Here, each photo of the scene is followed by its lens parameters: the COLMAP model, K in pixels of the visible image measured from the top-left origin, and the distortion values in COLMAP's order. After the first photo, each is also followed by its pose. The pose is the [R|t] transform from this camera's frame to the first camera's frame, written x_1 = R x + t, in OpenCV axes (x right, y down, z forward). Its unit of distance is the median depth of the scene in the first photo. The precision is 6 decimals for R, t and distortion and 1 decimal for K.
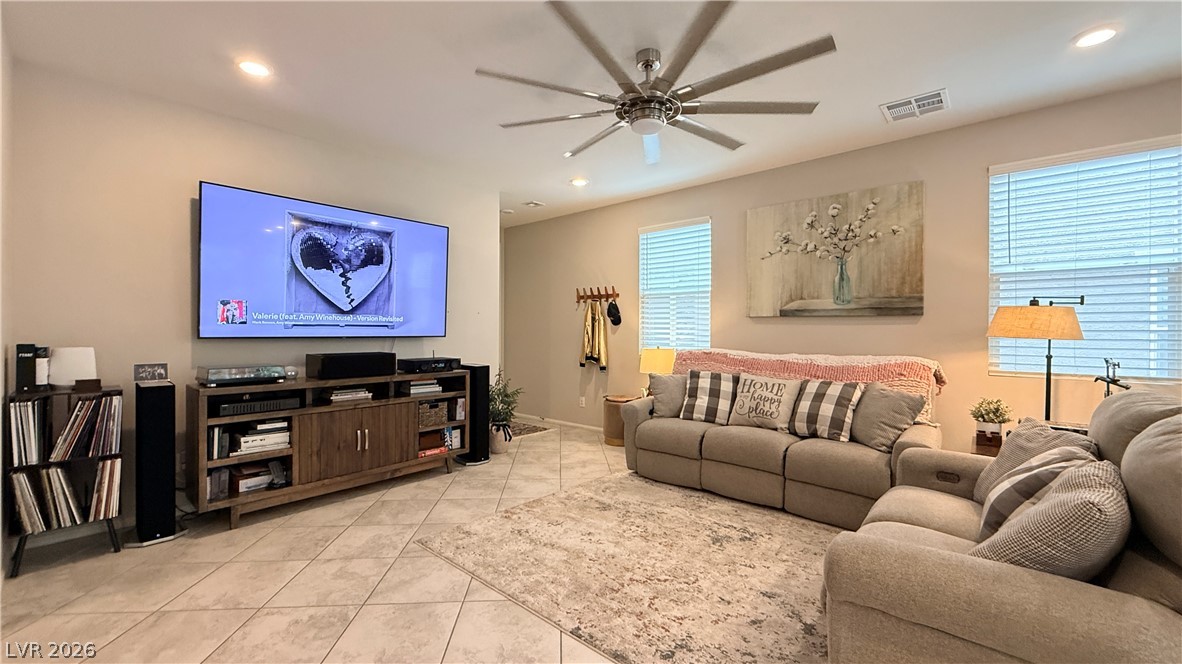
lens RADIAL K [[469.9, 0, 587.5], [0, 469.9, 331.5], [0, 0, 1]] dist [-0.001587, 0.000735]
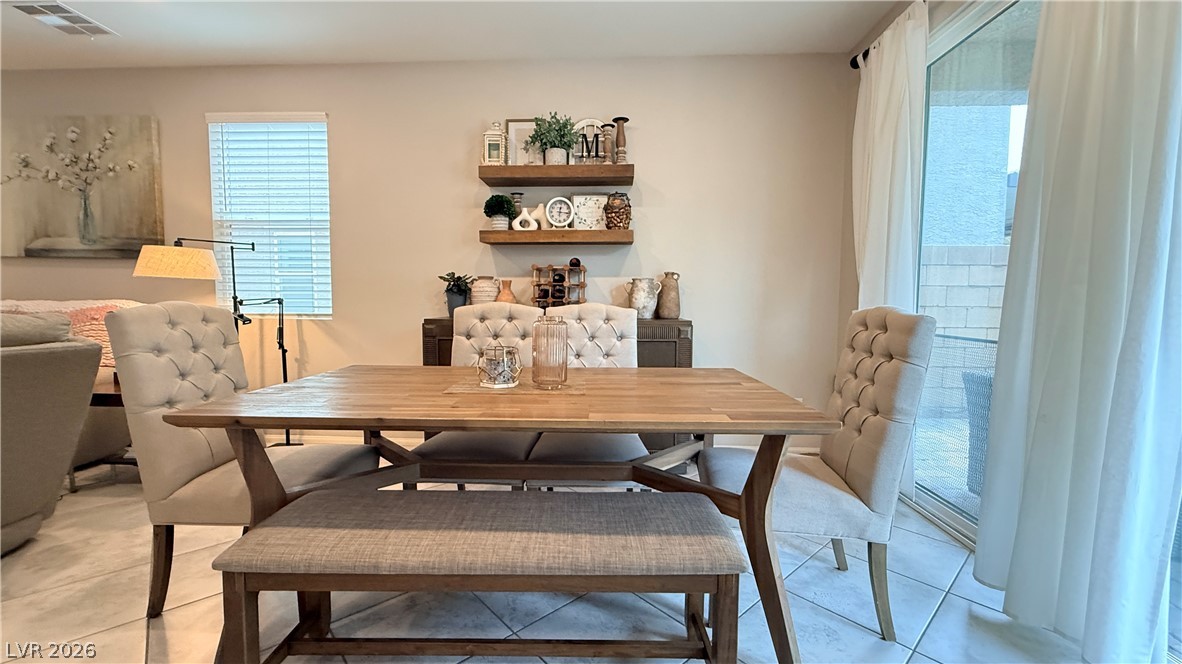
lens RADIAL K [[469.9, 0, 589.1], [0, 469.9, 331.0], [0, 0, 1]] dist [-0.001587, 0.000735]
pose [[0.782013, -0.037897, 0.622109, 0.790916], [-0.004728, 0.997760, 0.066723, 0.045497], [-0.623244, -0.055119, 0.780082, -0.316632]]
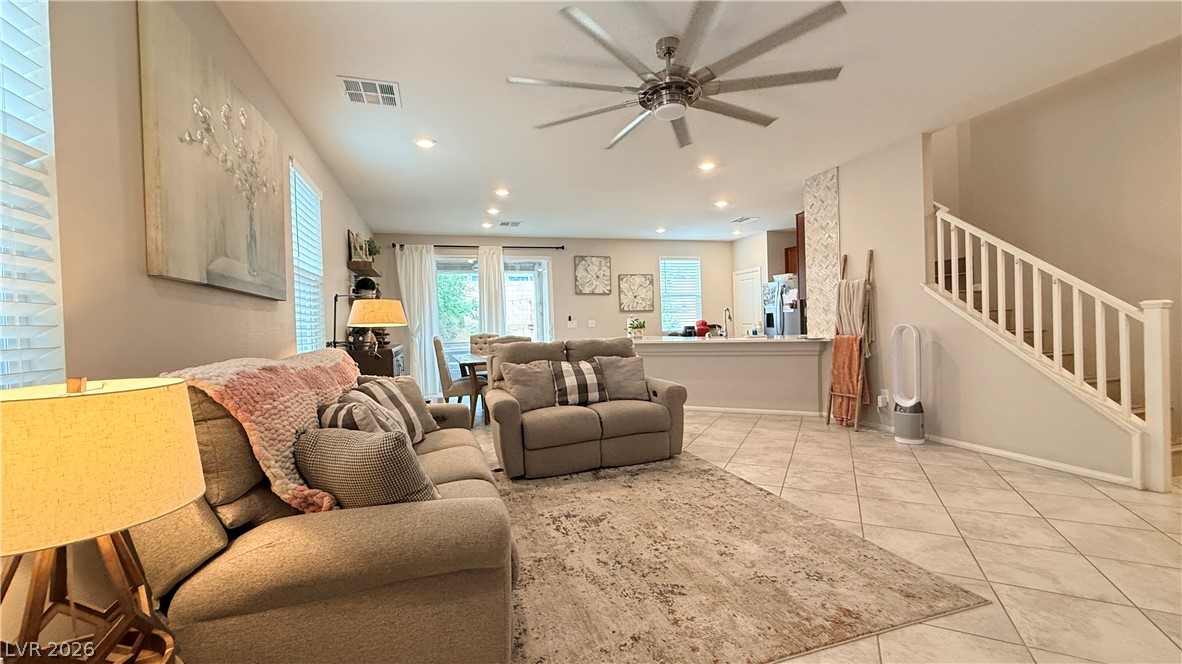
lens RADIAL K [[469.9, 0, 588.4], [0, 469.9, 333.7], [0, 0, 1]] dist [-0.001587, 0.000735]
pose [[-0.858505, 0.016679, 0.512533, -0.172741], [0.032497, 0.999232, 0.021917, 0.022115], [-0.511774, 0.035471, -0.858388, 1.429944]]
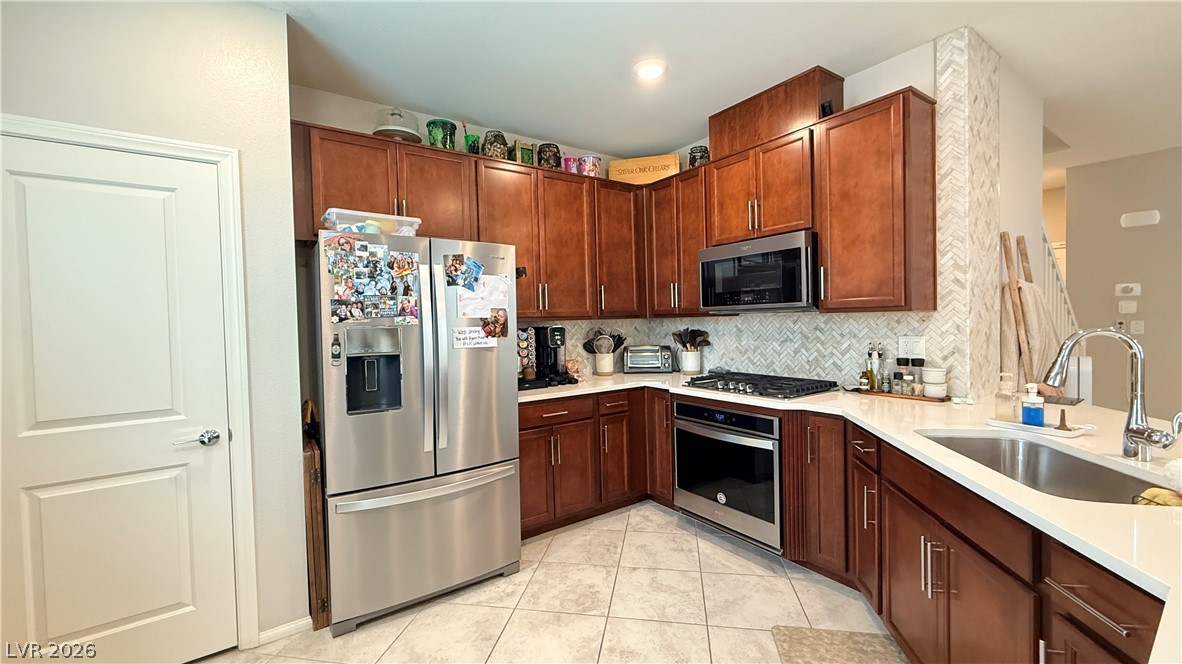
lens RADIAL K [[469.9, 0, 587.1], [0, 469.9, 330.3], [0, 0, 1]] dist [-0.001587, 0.000735]
pose [[-0.235048, 0.024491, -0.971675, 0.751588], [0.024344, 0.999517, 0.019304, -0.034017], [0.971679, -0.019117, -0.235531, -0.624604]]
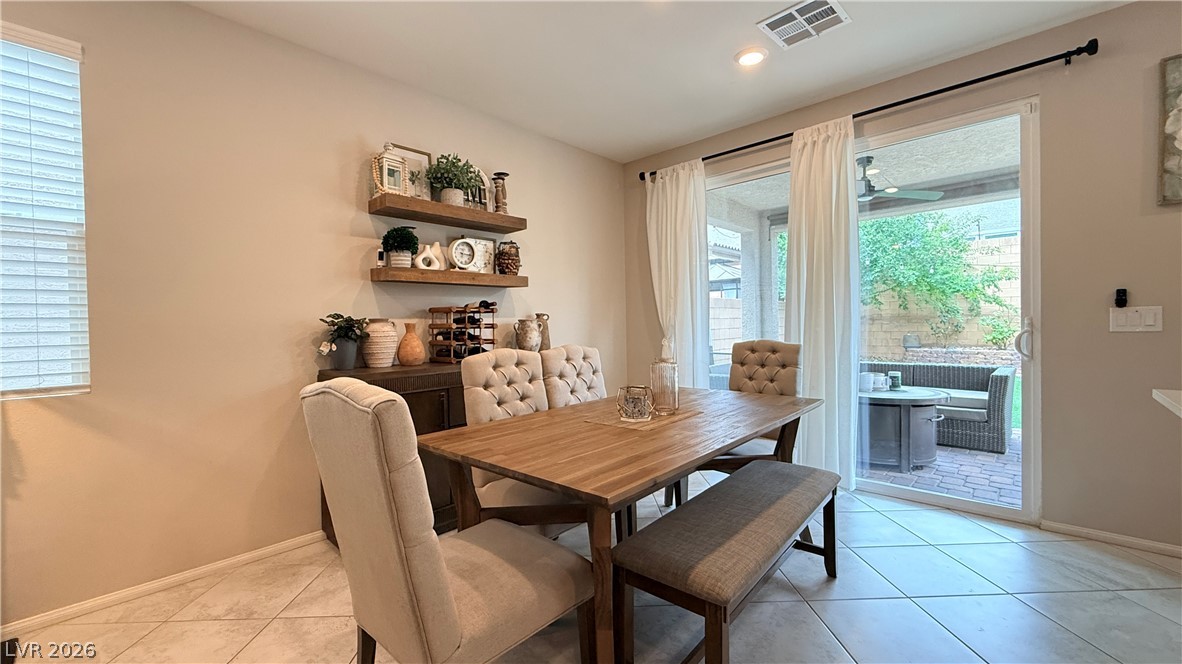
lens RADIAL K [[469.9, 0, 587.5], [0, 469.9, 332.0], [0, 0, 1]] dist [-0.001587, 0.000735]
pose [[0.036528, -0.021490, 0.999102, 0.441745], [0.018212, 0.999617, 0.020835, 0.013805], [-0.999167, 0.017435, 0.036905, 0.152073]]
